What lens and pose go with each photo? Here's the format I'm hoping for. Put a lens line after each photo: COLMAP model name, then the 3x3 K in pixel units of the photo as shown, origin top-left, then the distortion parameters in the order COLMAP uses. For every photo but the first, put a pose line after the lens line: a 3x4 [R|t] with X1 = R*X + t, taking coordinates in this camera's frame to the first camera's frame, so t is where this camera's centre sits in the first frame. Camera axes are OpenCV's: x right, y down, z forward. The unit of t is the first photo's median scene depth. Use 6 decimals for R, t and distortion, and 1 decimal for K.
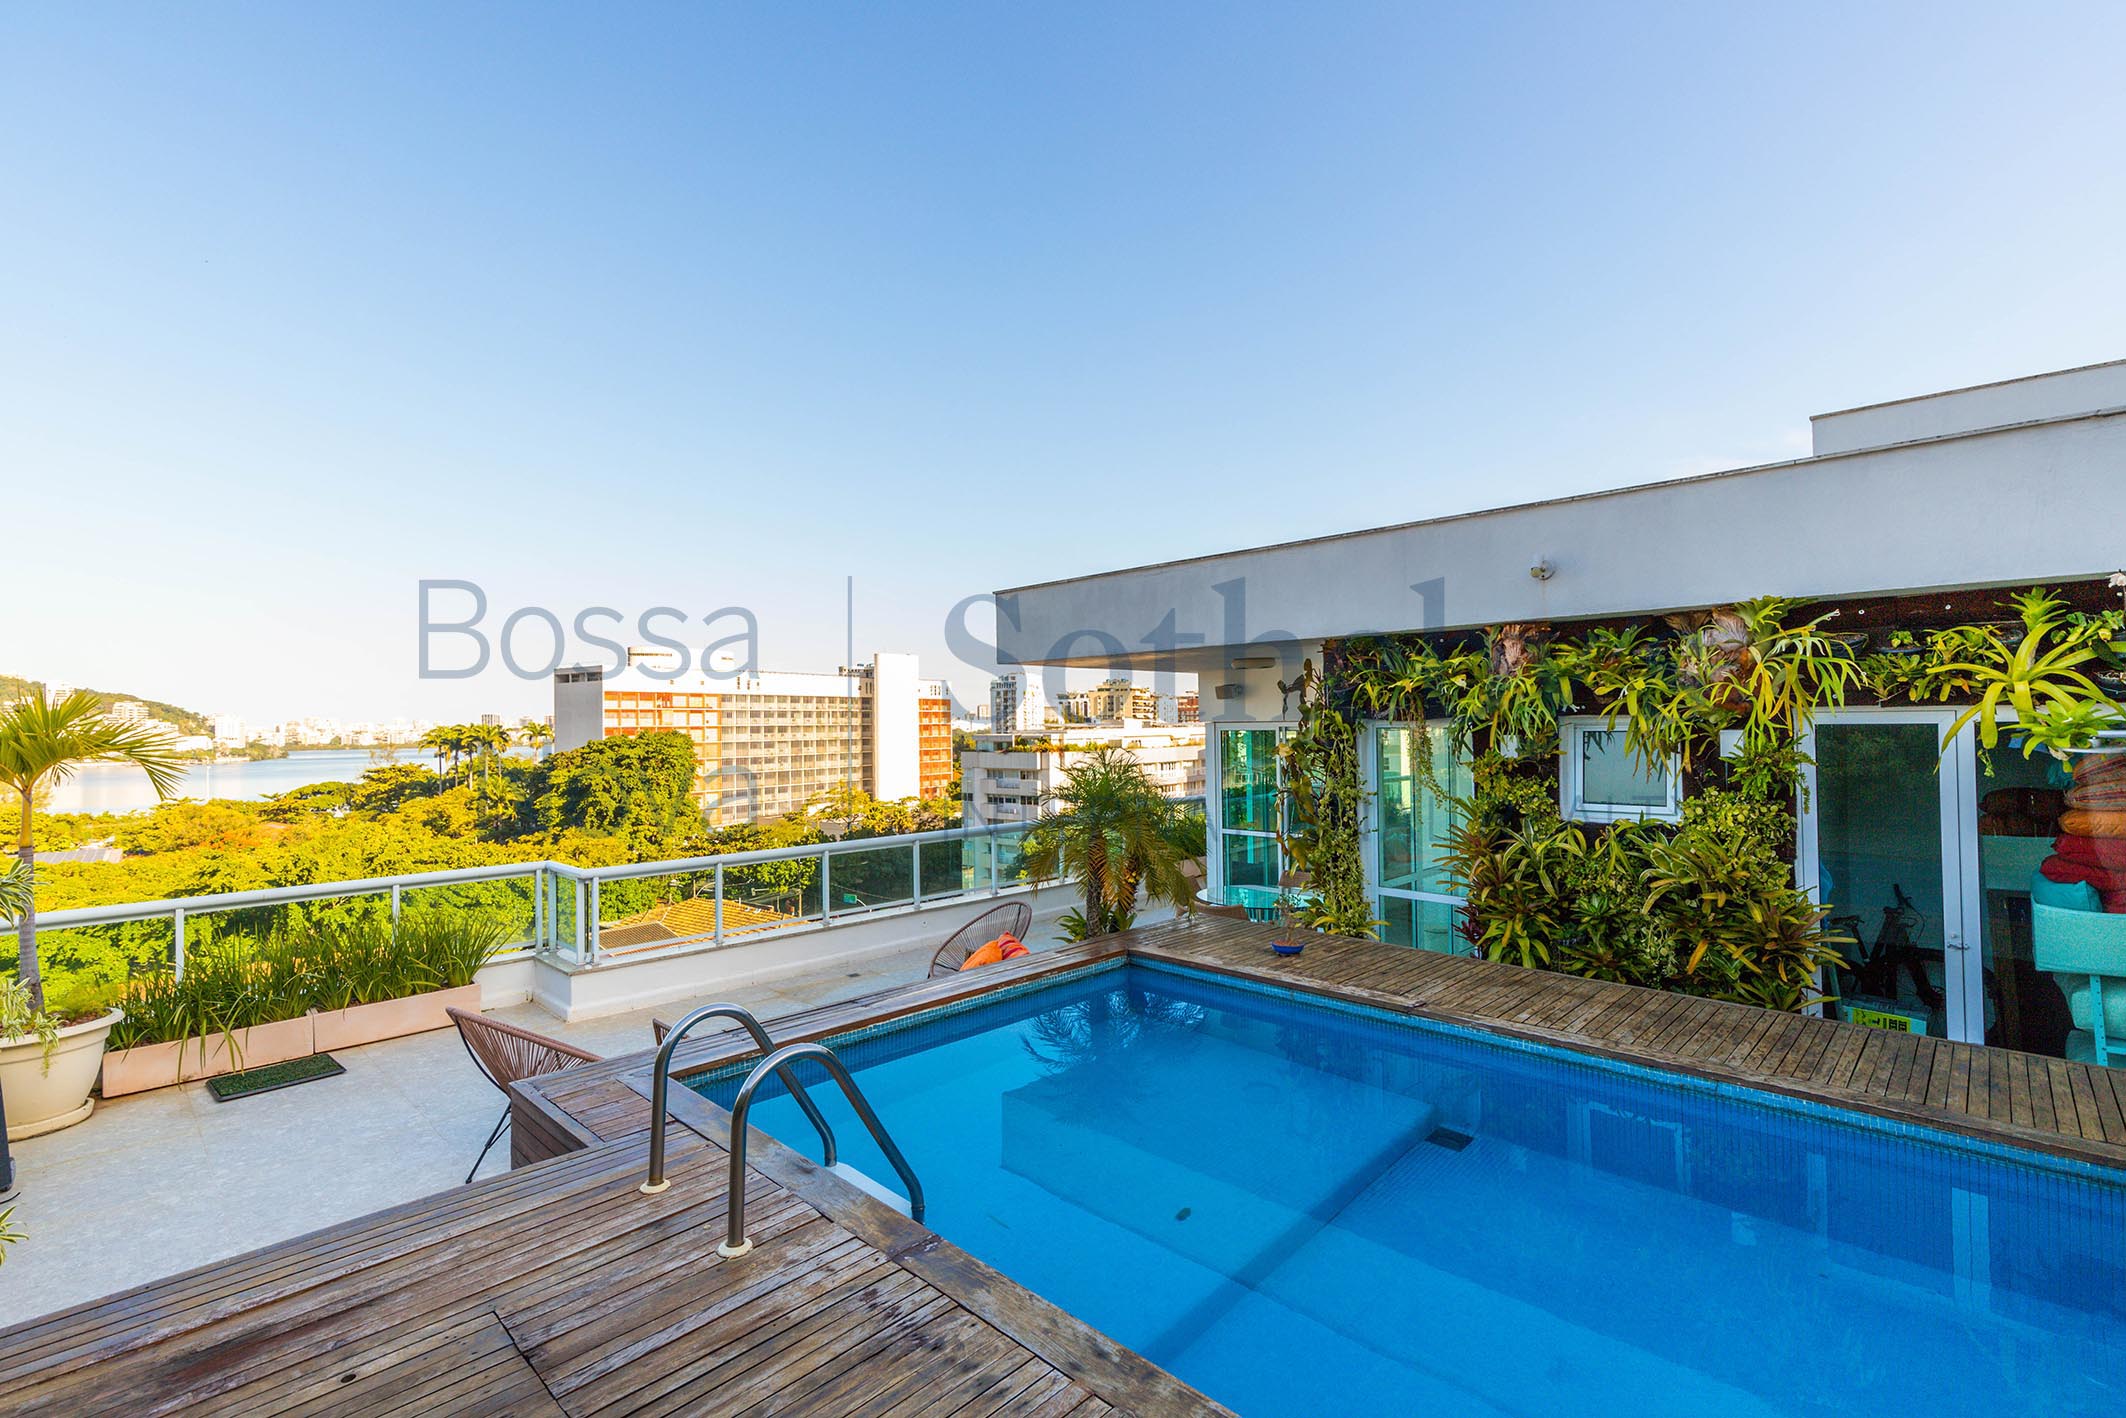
lens RADIAL K [[971.5, 0, 1094.2], [0, 971.5, 719.1], [0, 0, 1]] dist [0.010166, -0.000721]
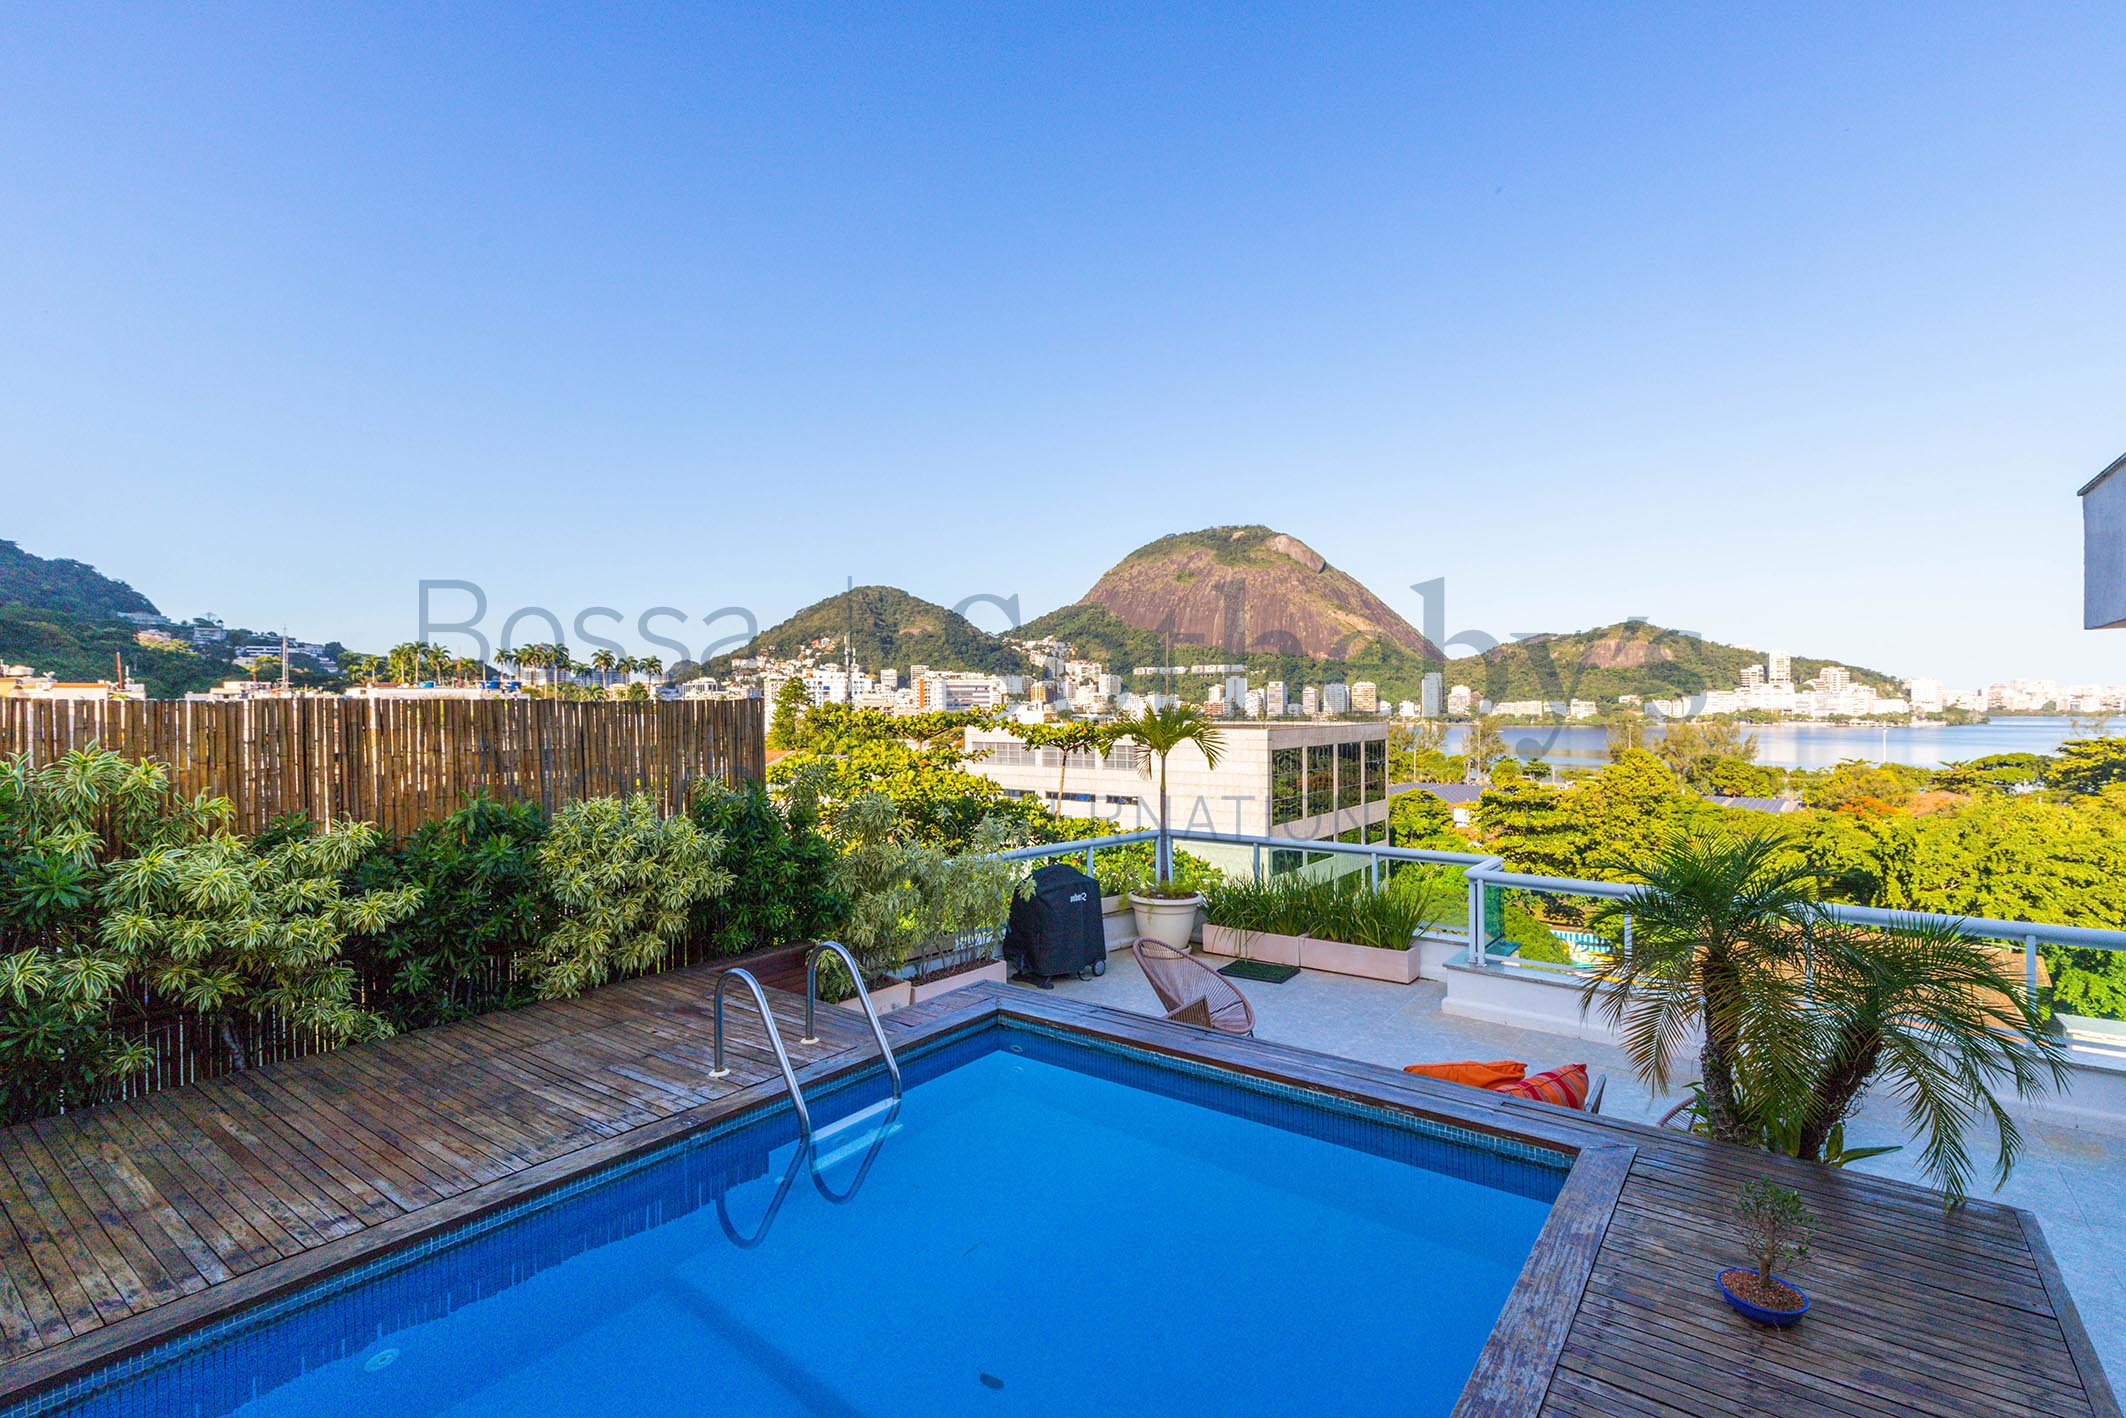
lens RADIAL K [[971.5, 0, 1027.3], [0, 971.5, 706.3], [0, 0, 1]] dist [0.010166, -0.000721]
pose [[0.103293, 0.015479, -0.994530, 0.593638], [0.008926, 0.999824, 0.016489, -0.048926], [0.994611, -0.010580, 0.103137, 0.602768]]
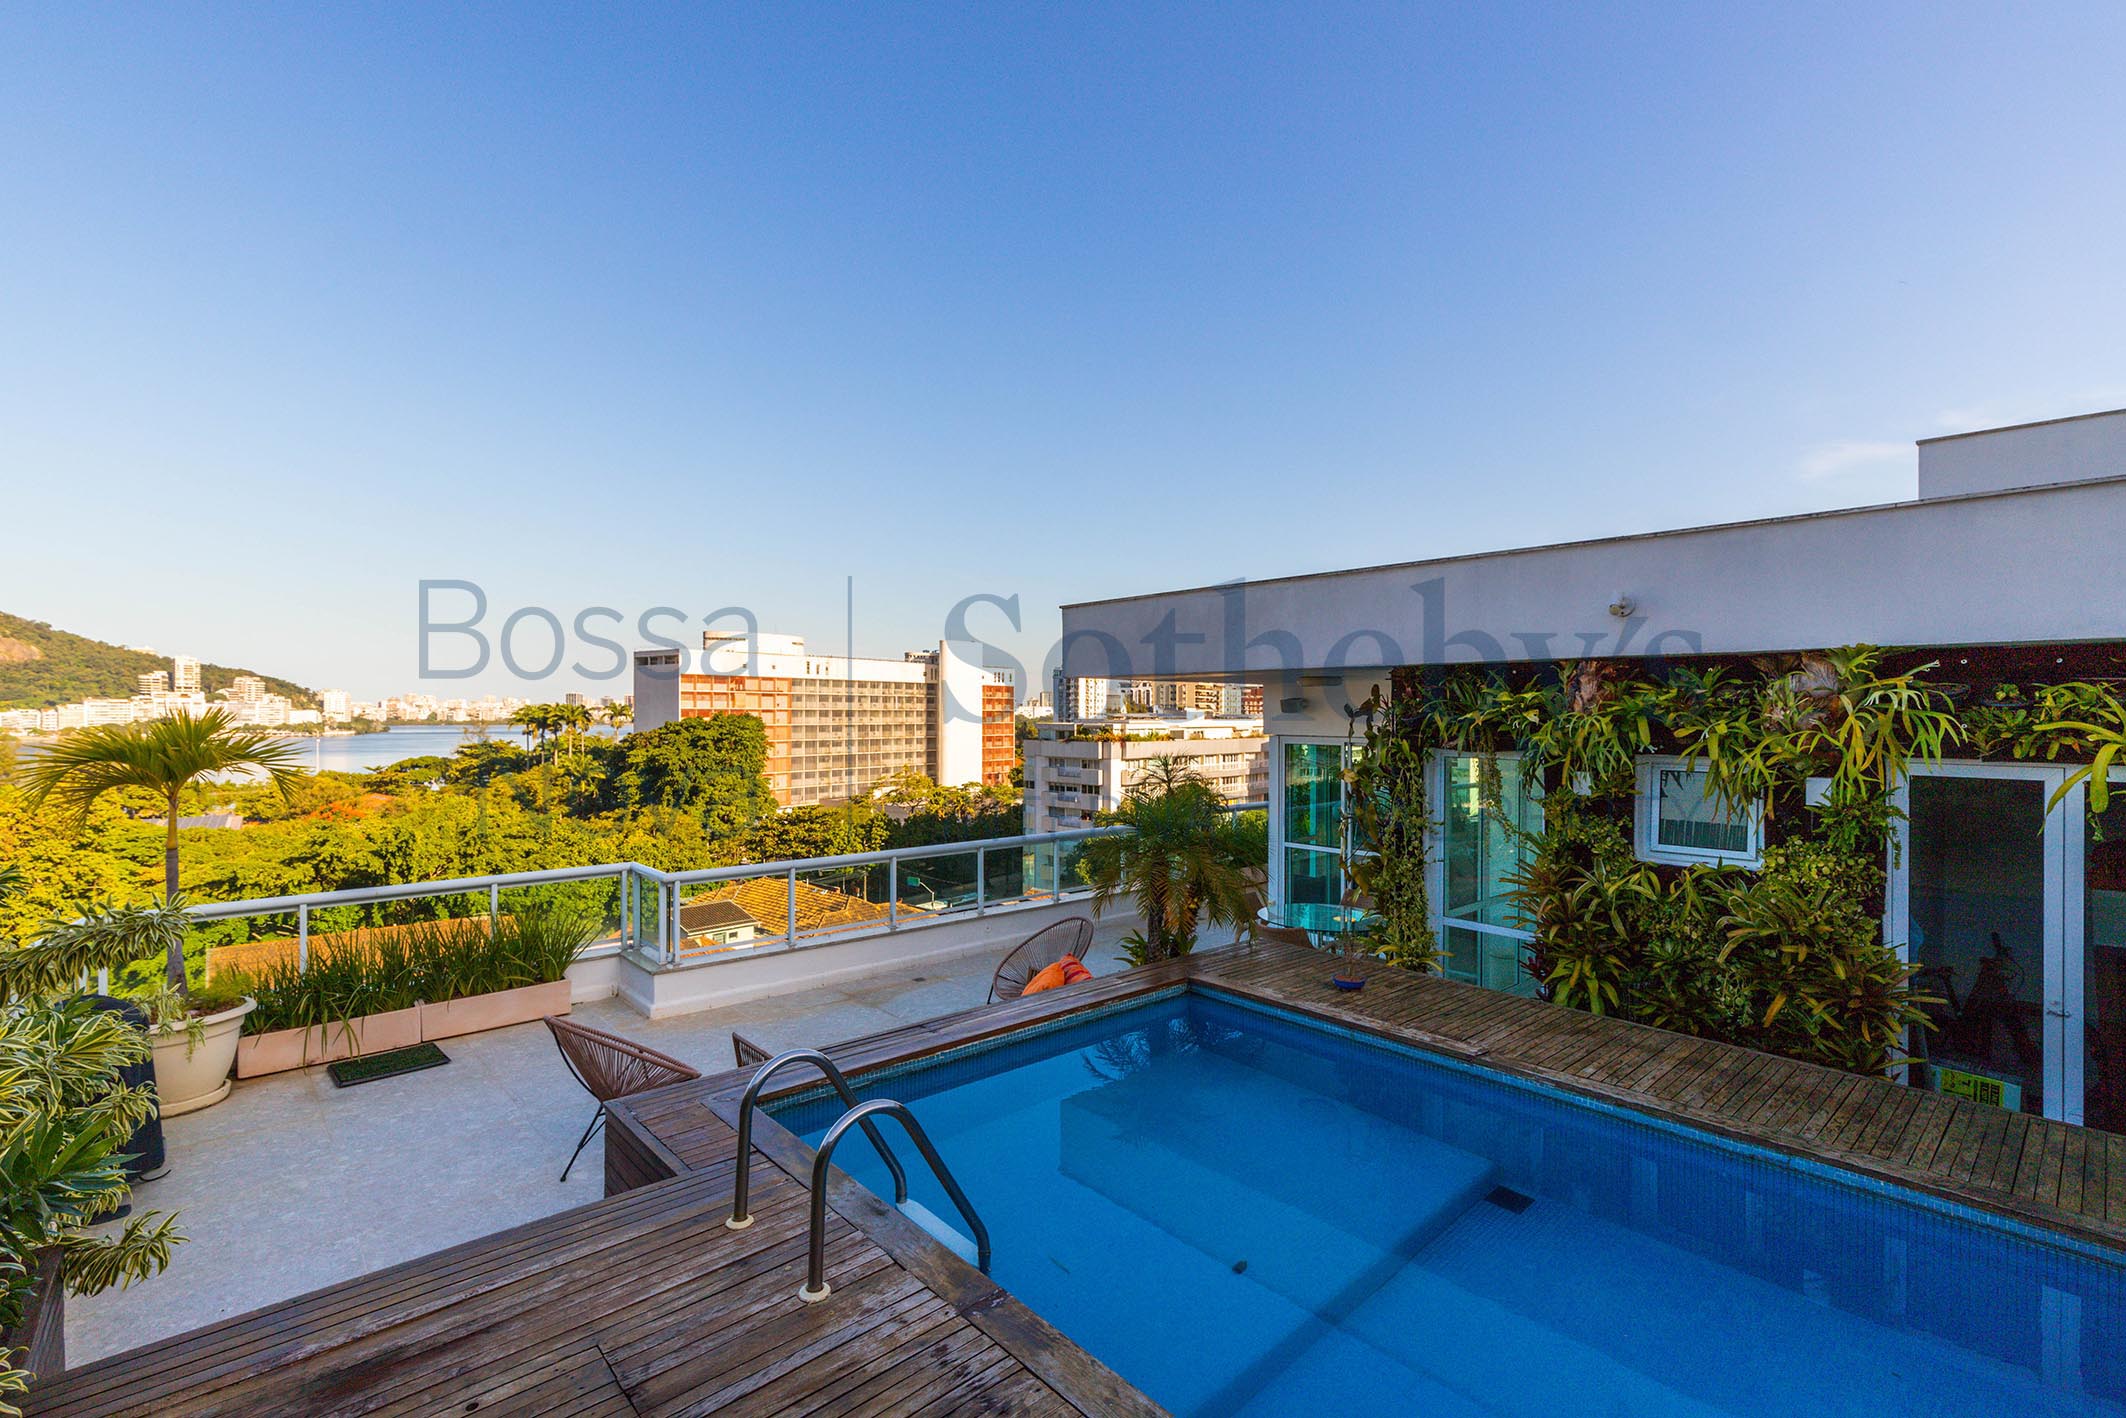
lens RADIAL K [[971.5, 0, 1093.4], [0, 971.5, 725.8], [0, 0, 1]] dist [0.010166, -0.000721]
pose [[0.997773, 0.017086, -0.064481, -0.003397], [-0.015825, 0.999674, 0.020022, -0.044279], [0.064802, -0.018957, 0.997718, -0.012210]]
